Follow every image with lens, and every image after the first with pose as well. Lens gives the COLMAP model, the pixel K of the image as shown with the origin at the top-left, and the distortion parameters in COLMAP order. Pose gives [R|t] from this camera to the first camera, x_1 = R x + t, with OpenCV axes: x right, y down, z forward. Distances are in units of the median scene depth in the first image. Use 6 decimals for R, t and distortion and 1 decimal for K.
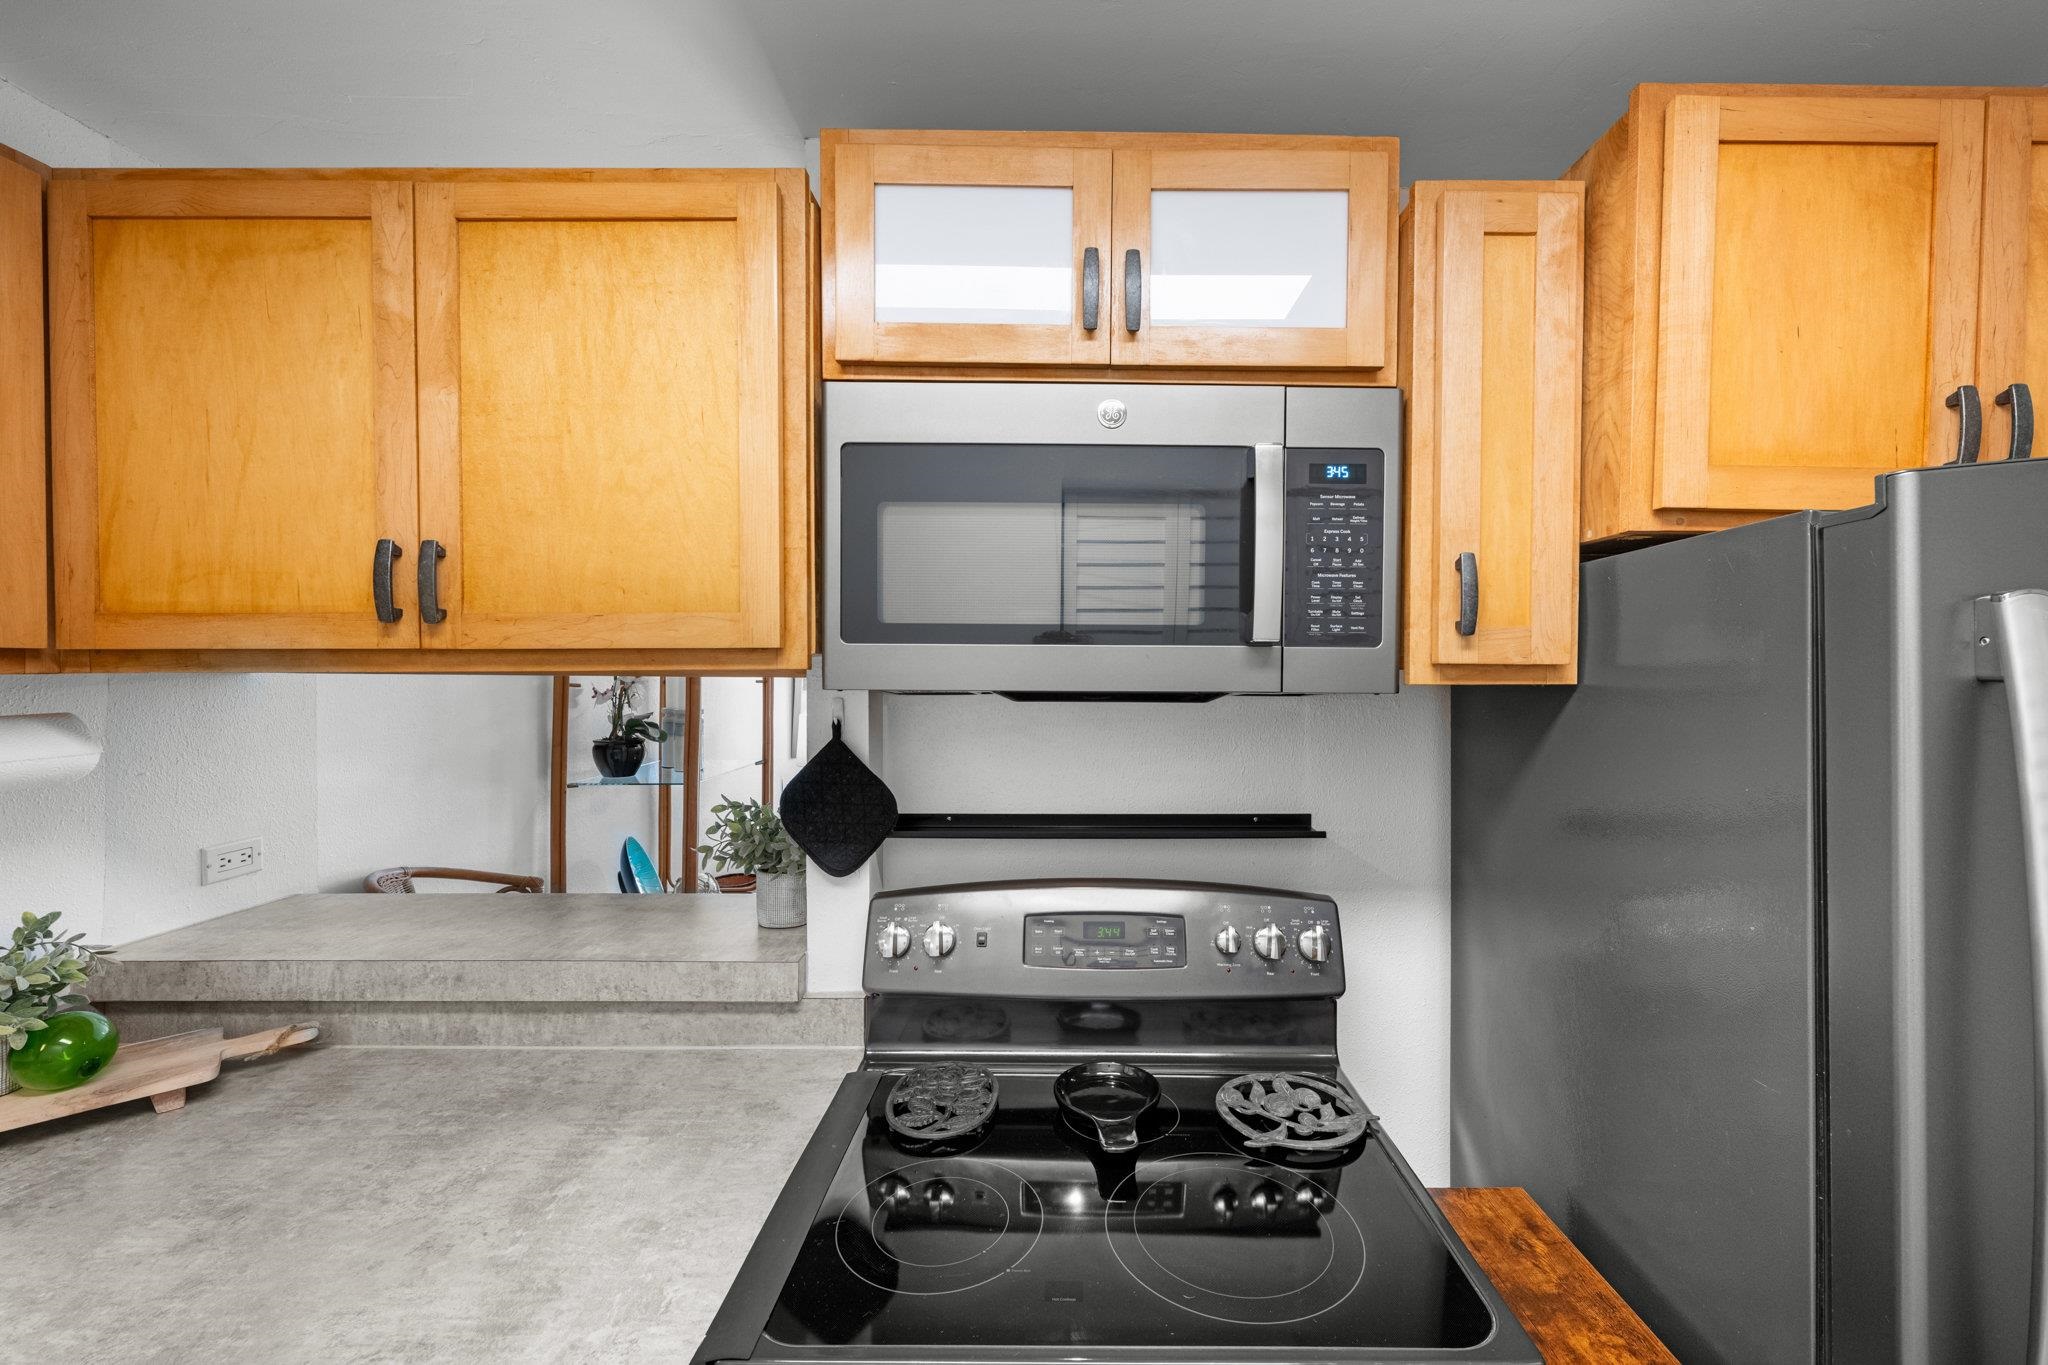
lens RADIAL K [[830.6, 0, 1065.8], [0, 830.6, 686.4], [0, 0, 1]] dist [-0.001580, -0.000312]
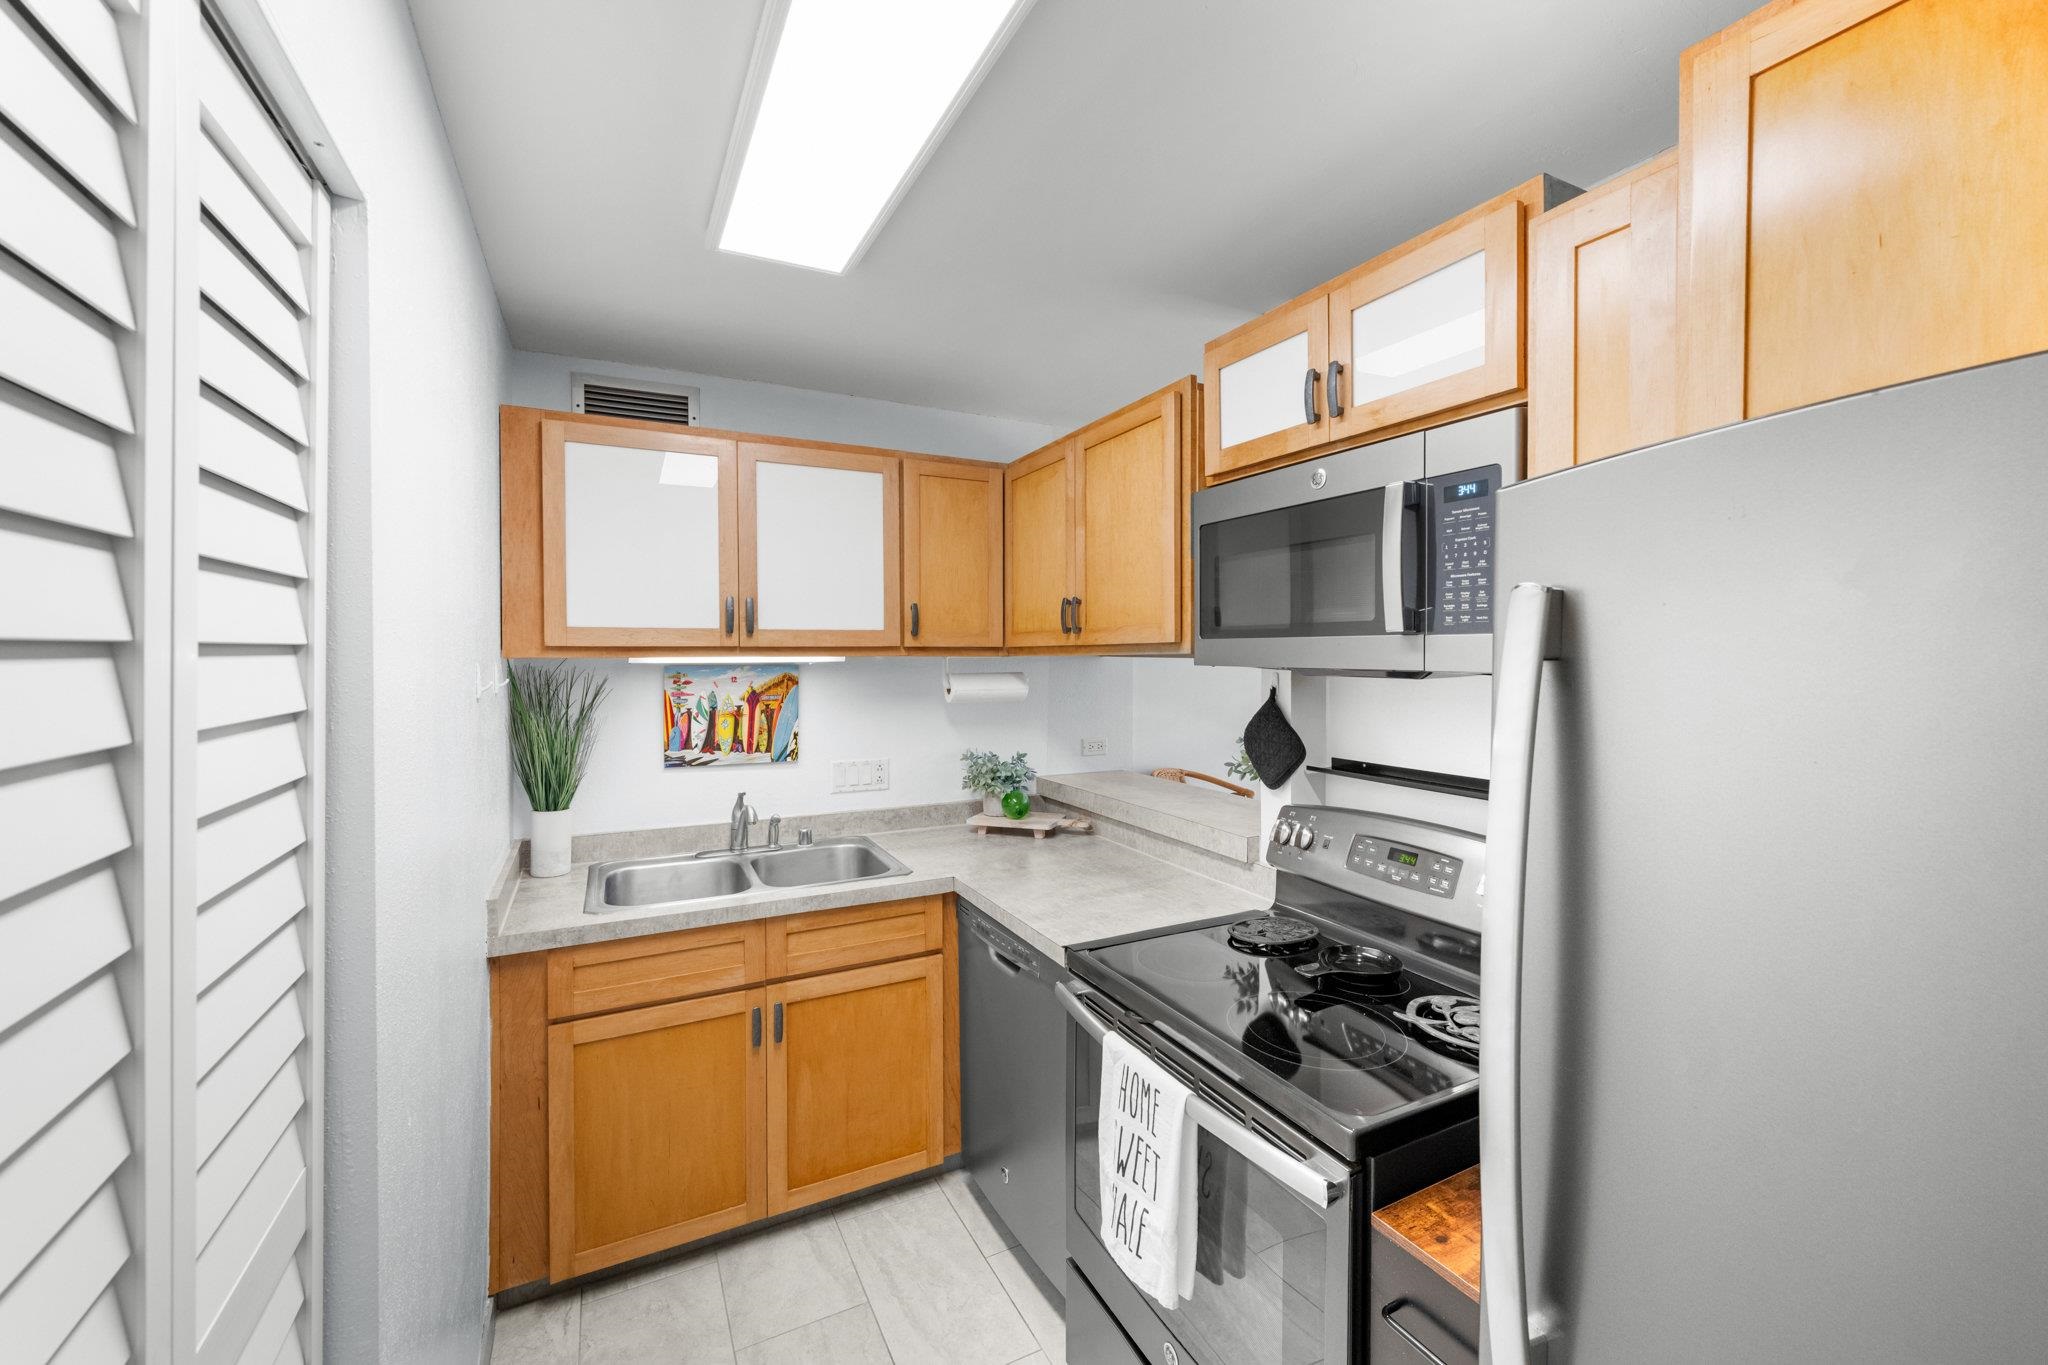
lens RADIAL K [[819.2, 0, 1024.0], [0, 819.2, 682.5], [0, 0, 1]] dist [-0.001211, -0.000265]
pose [[0.447592, 0.028710, -0.893777, 1.100614], [-0.014550, 0.999586, 0.024822, 0.002538], [0.894119, 0.001894, 0.447825, -0.108528]]
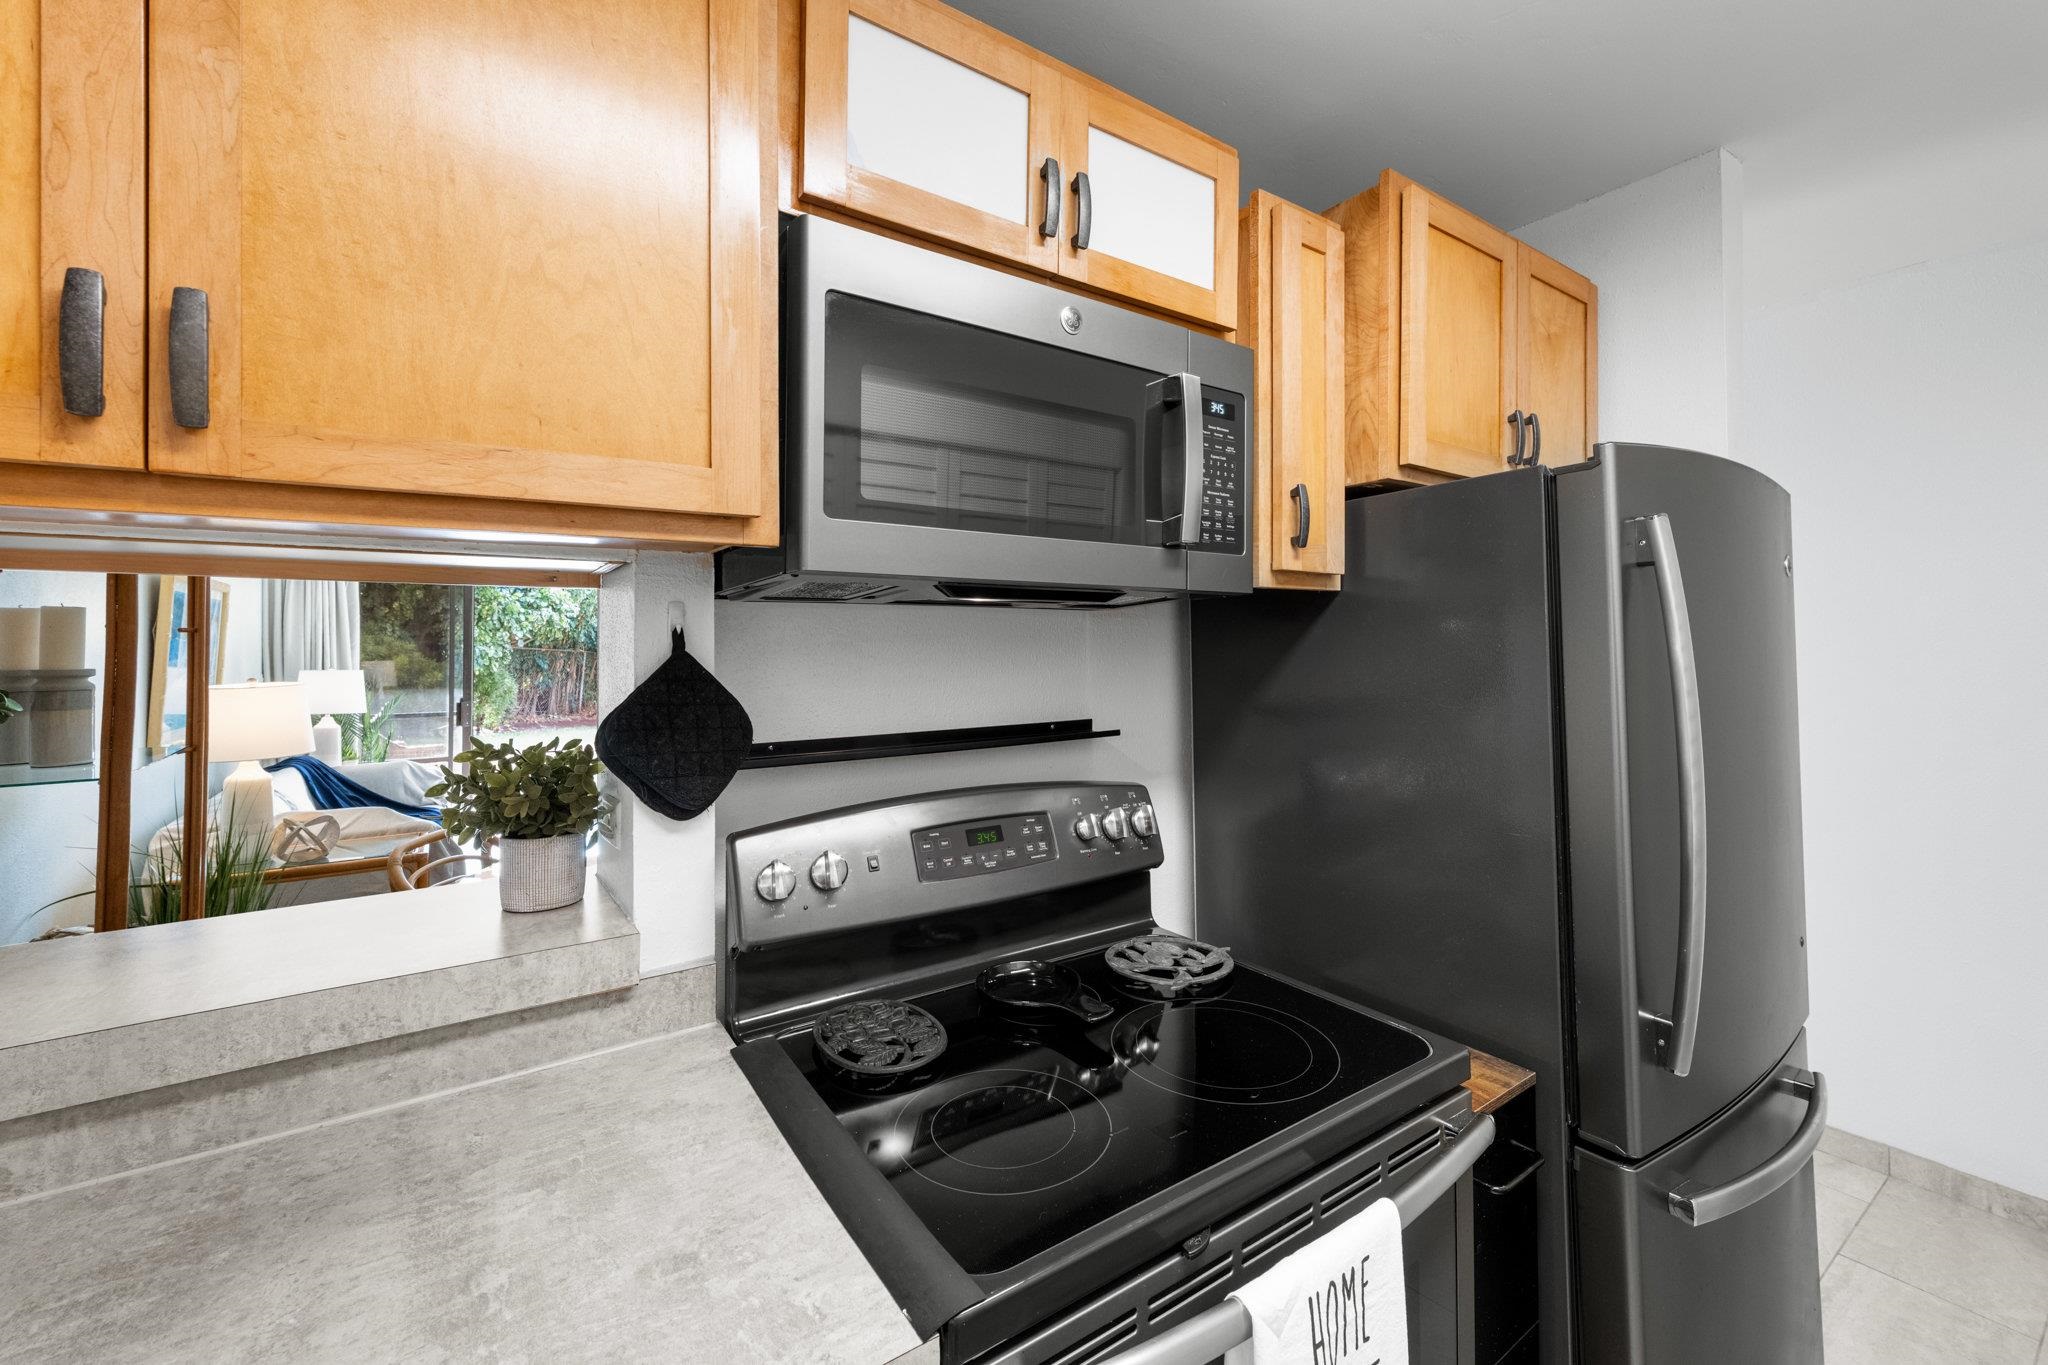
lens RADIAL K [[834.8, 0, 1025.9], [0, 834.8, 641.3], [0, 0, 1]] dist [-0.000738, 0.000011]
pose [[0.826329, -0.005580, 0.563160, -0.580863], [0.019464, 0.999636, -0.018656, 0.096283], [-0.562851, 0.026378, 0.826137, 0.162958]]
